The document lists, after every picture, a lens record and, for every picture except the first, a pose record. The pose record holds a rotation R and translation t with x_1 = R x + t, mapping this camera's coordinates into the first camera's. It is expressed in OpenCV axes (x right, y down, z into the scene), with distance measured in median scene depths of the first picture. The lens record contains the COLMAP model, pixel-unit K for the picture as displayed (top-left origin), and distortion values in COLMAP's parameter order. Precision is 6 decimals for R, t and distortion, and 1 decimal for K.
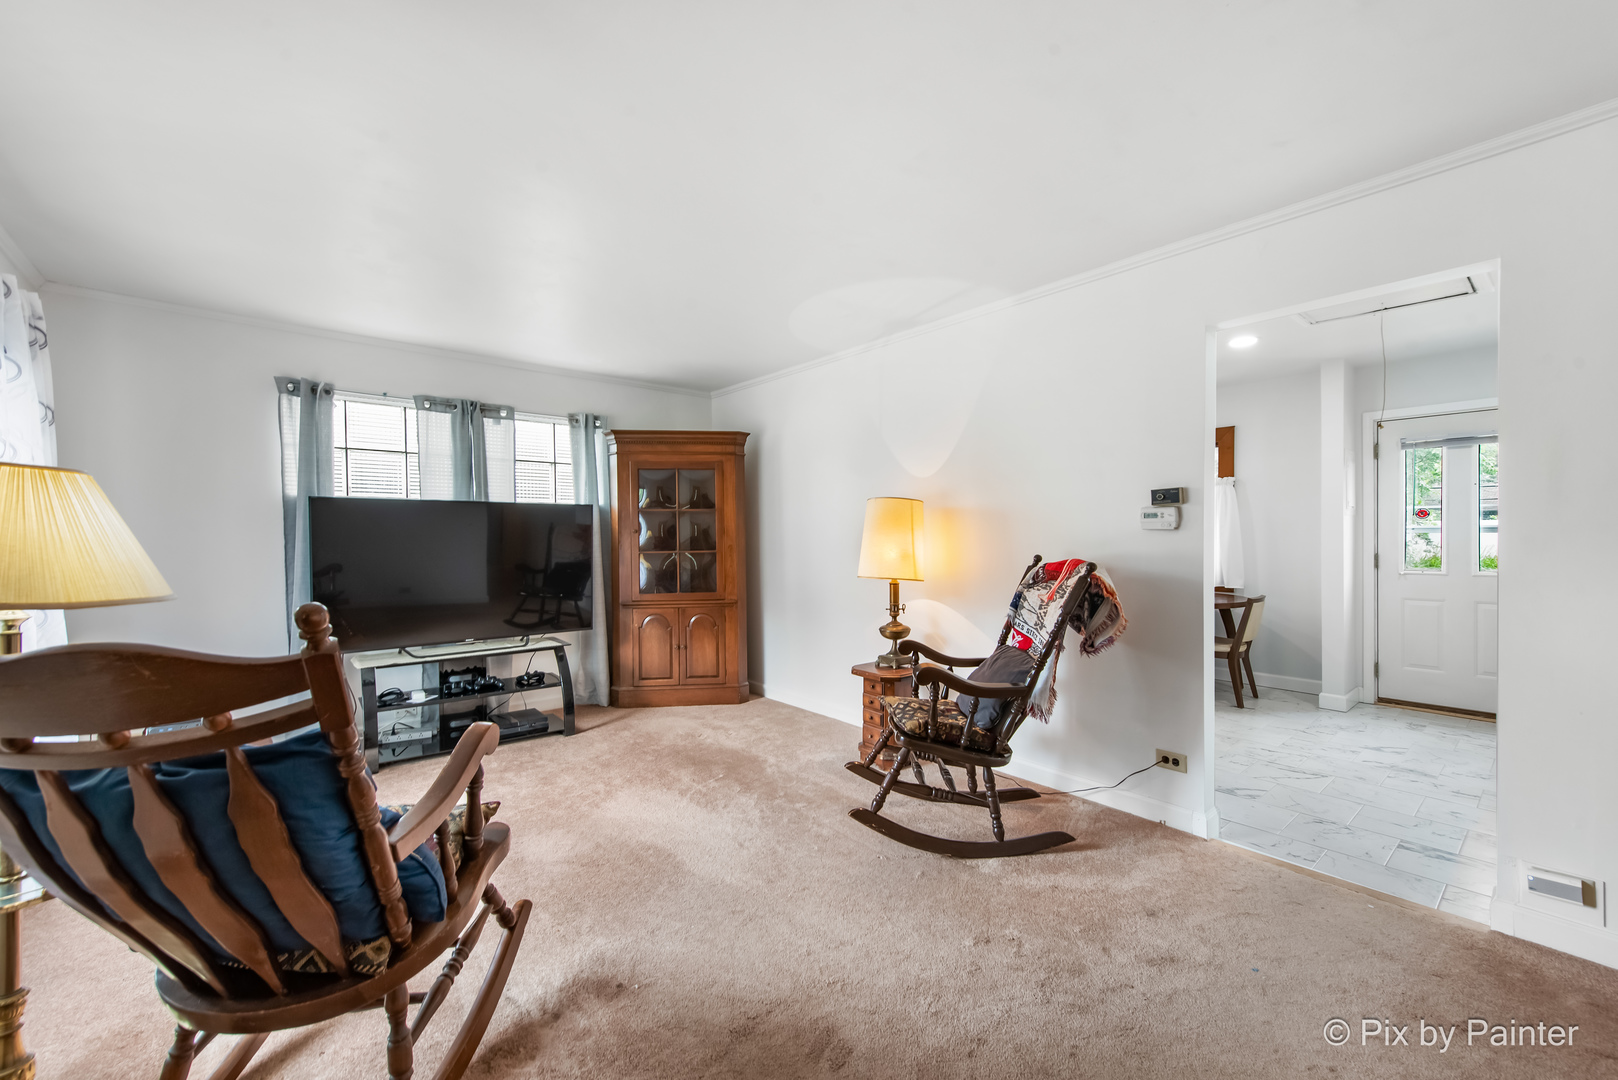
lens RADIAL K [[648.1, 0, 811.6], [0, 648.1, 542.1], [0, 0, 1]] dist [0.007529, -0.000113]
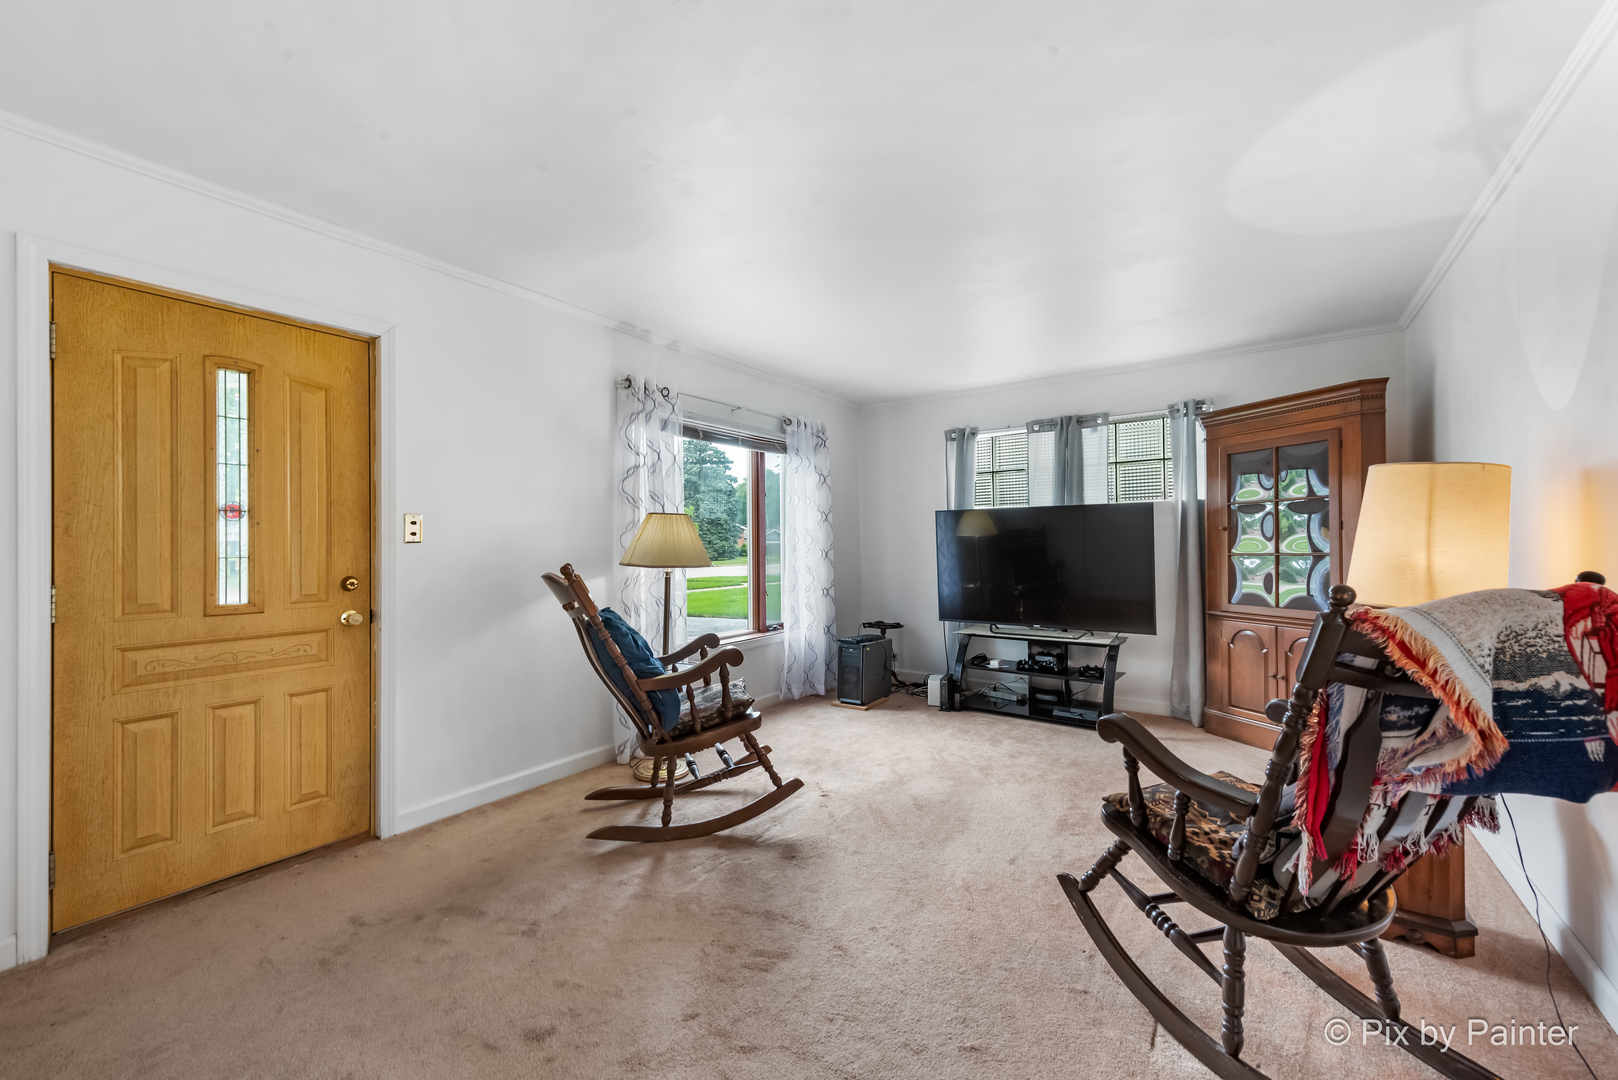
lens RADIAL K [[648.1, 0, 811.6], [0, 648.1, 542.1], [0, 0, 1]] dist [0.007529, -0.000113]
pose [[0.250297, -0.000687, -0.968169, 0.467415], [-0.000035, 1.000000, -0.000718, 0.001010], [0.968169, 0.000214, 0.250297, 0.298615]]
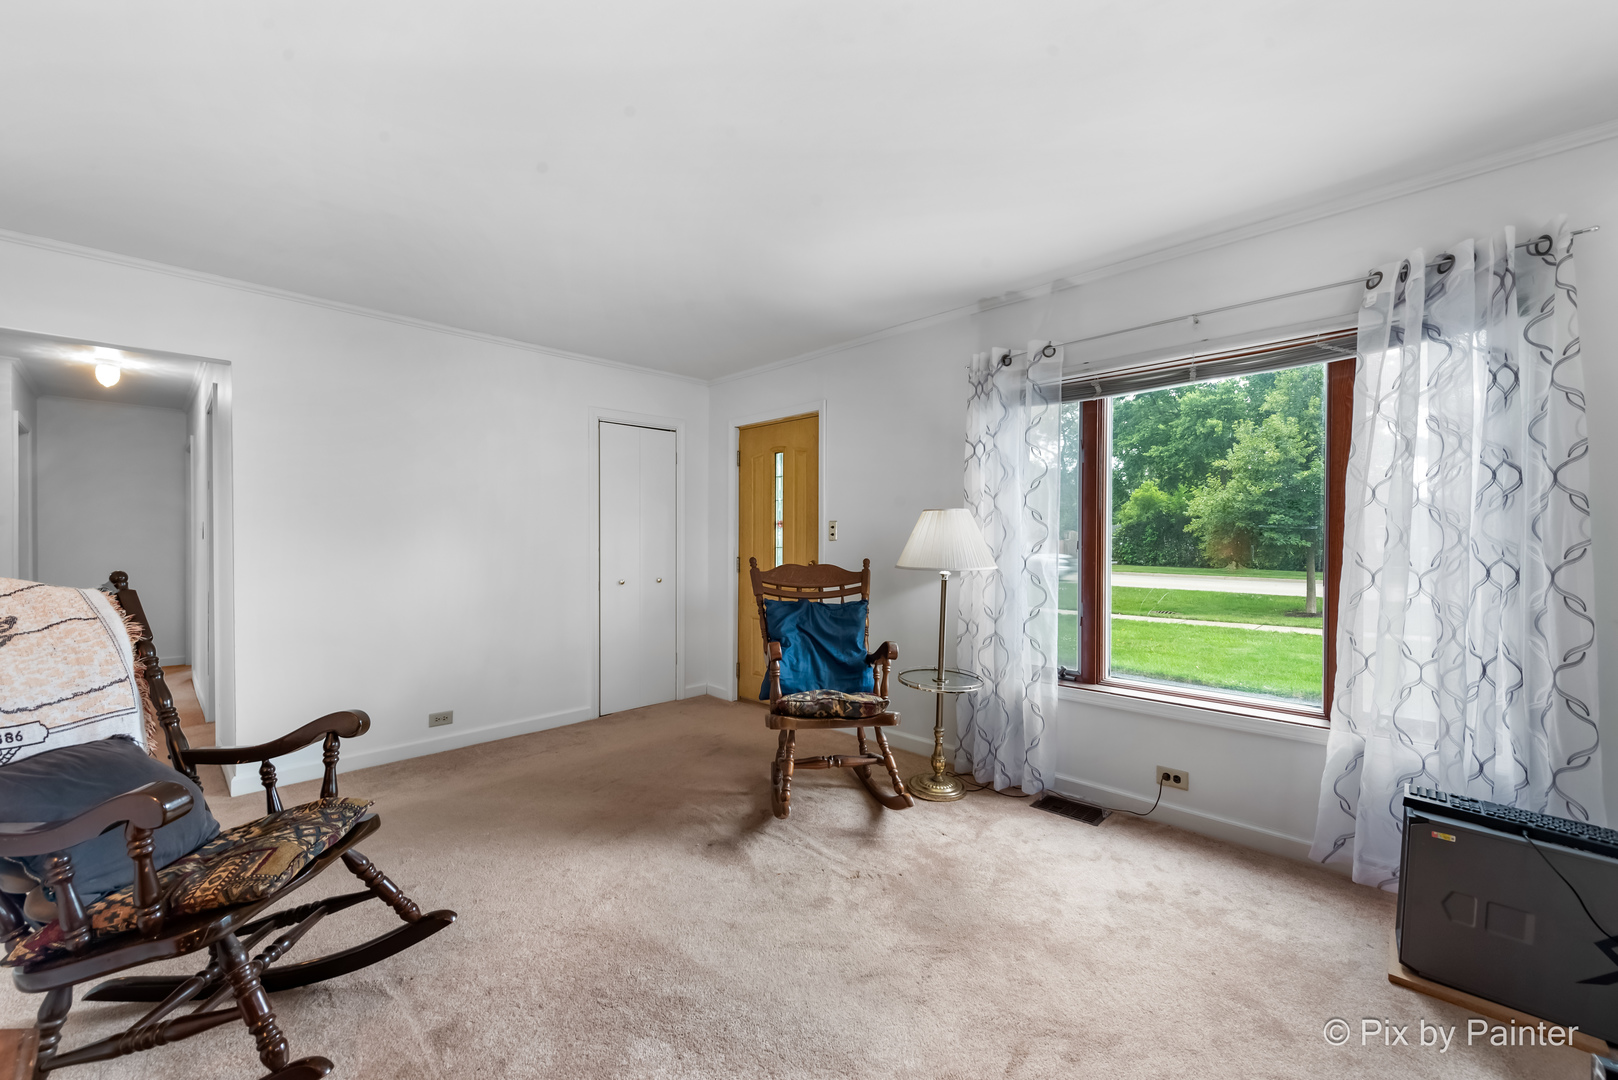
lens RADIAL K [[648.1, 0, 811.6], [0, 648.1, 542.1], [0, 0, 1]] dist [0.007529, -0.000113]
pose [[-0.996907, 0.003295, -0.078520, -0.173111], [0.002541, 0.999950, 0.009708, -0.005857], [0.078548, 0.009478, -0.996865, 1.070427]]
